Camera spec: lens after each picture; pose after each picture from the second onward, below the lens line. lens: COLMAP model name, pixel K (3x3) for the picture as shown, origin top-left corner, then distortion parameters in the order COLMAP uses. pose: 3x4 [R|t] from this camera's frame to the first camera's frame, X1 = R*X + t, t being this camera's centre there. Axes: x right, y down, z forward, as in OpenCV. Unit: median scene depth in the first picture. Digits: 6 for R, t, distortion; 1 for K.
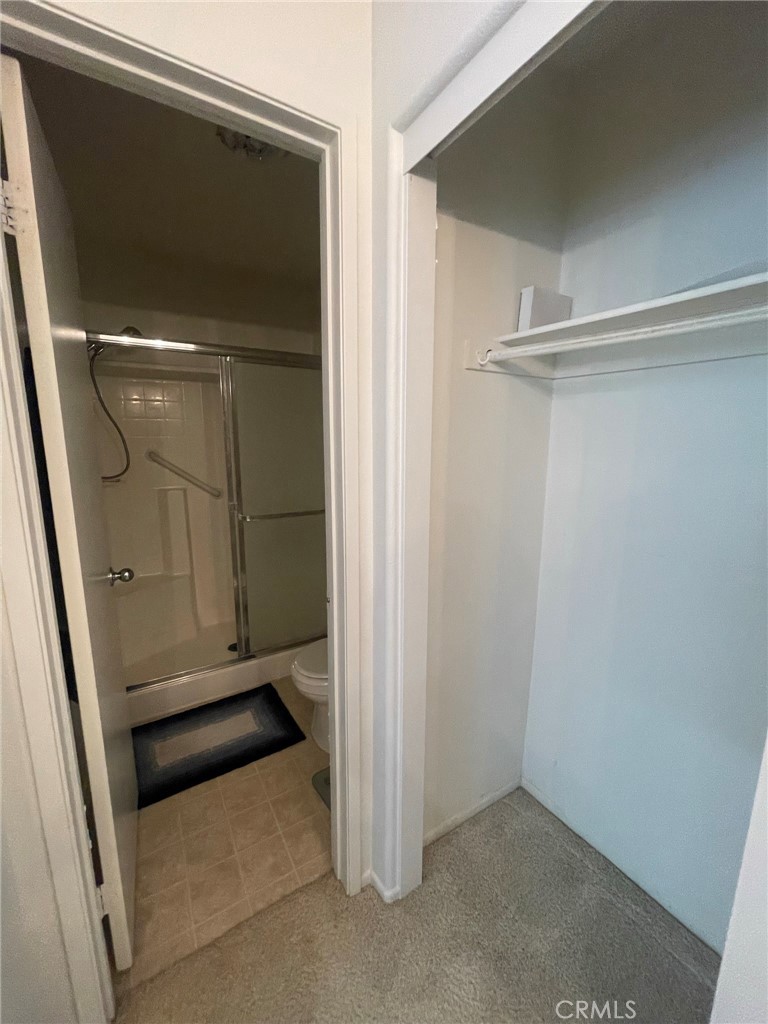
lens RADIAL K [[413.9, 0, 380.9], [0, 413.9, 509.3], [0, 0, 1]] dist [-0.000787, 0.000008]
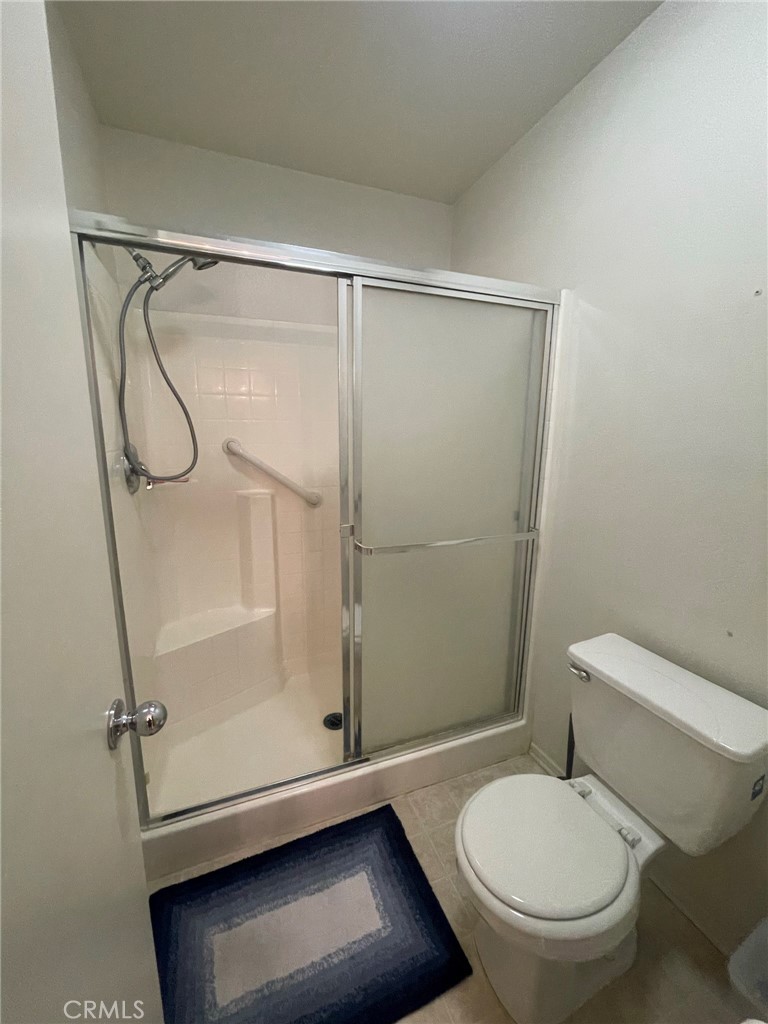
lens RADIAL K [[413.9, 0, 383.1], [0, 413.9, 513.2], [0, 0, 1]] dist [-0.000787, 0.000008]
pose [[0.985963, 0.040632, -0.161947, -0.204510], [-0.037730, 0.999068, 0.020956, -0.048277], [0.162648, -0.014552, 0.986577, 0.397428]]
